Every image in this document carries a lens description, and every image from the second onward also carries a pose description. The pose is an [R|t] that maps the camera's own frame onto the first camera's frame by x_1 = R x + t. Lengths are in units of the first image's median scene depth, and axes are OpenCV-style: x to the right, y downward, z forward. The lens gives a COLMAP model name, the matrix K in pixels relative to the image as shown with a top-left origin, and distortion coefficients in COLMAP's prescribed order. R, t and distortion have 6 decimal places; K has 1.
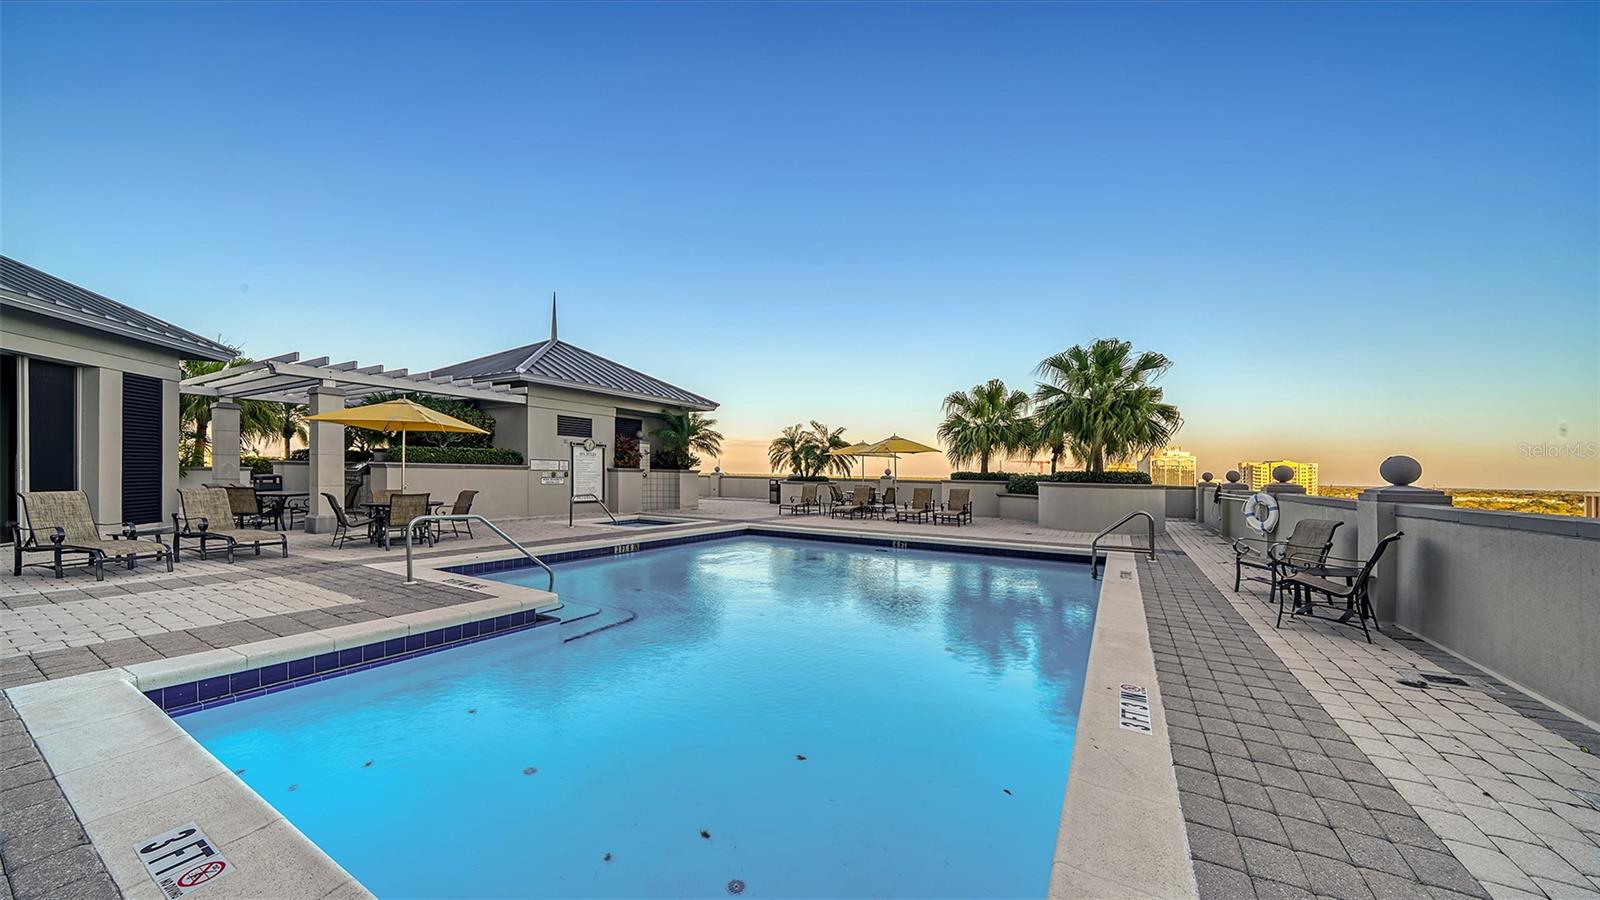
lens RADIAL K [[566.3, 0, 789.1], [0, 566.3, 443.0], [0, 0, 1]] dist [0.001691, 0.000118]
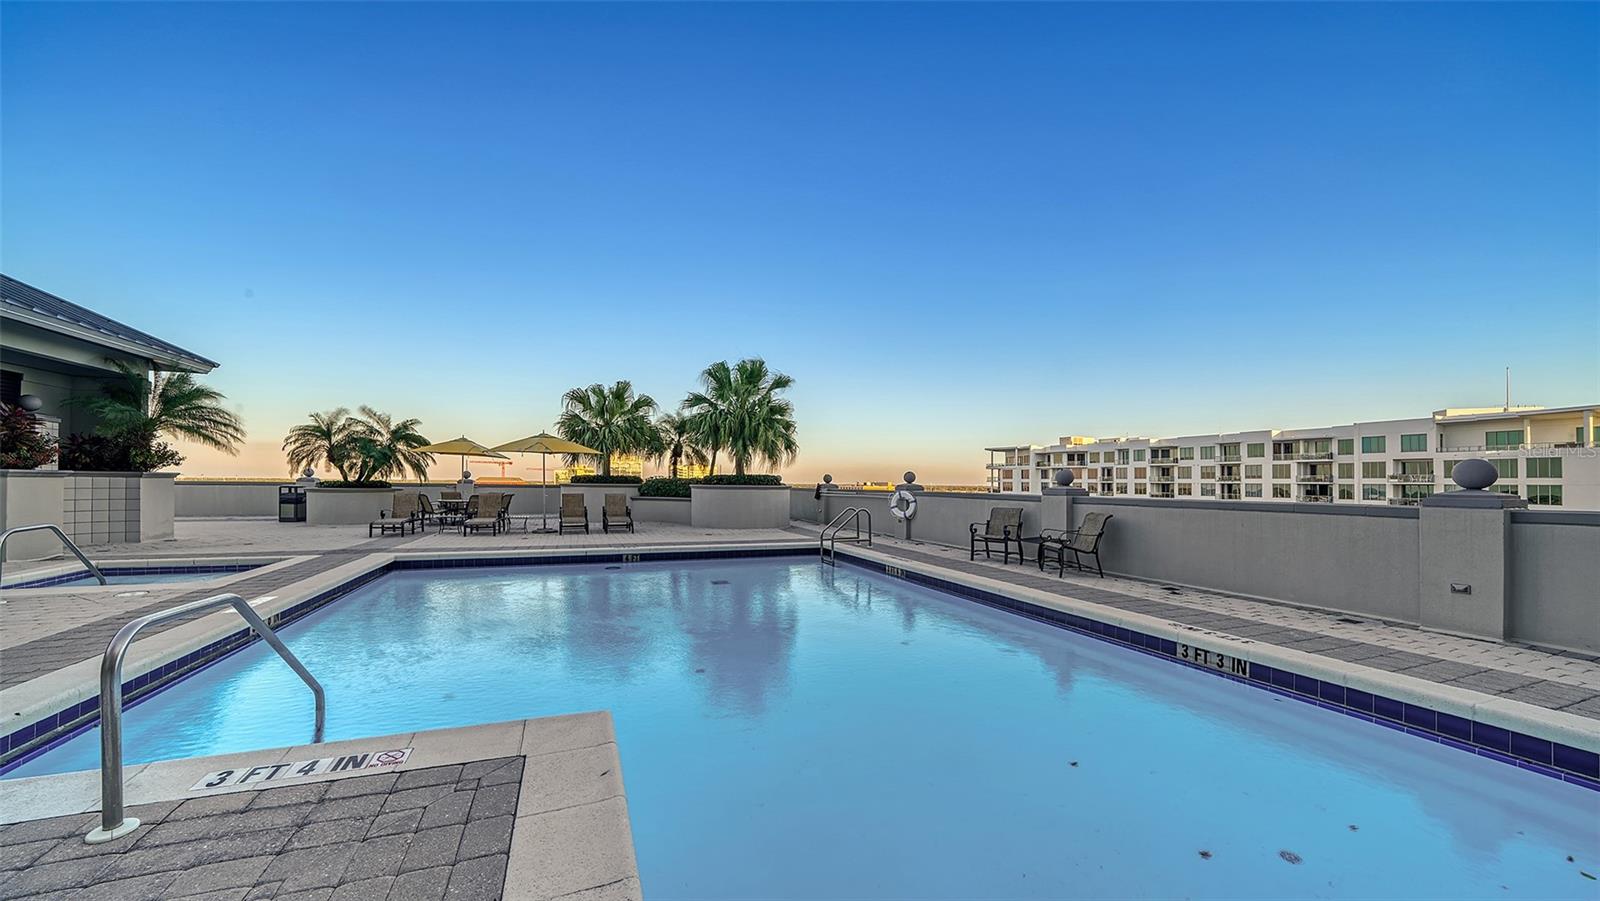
lens RADIAL K [[566.3, 0, 789.1], [0, 566.3, 443.5], [0, 0, 1]] dist [0.001691, 0.000118]
pose [[0.659797, 0.040443, 0.750355, -0.183592], [-0.038552, 0.999057, -0.019949, 0.005110], [-0.750454, -0.015765, 0.660734, 0.138705]]
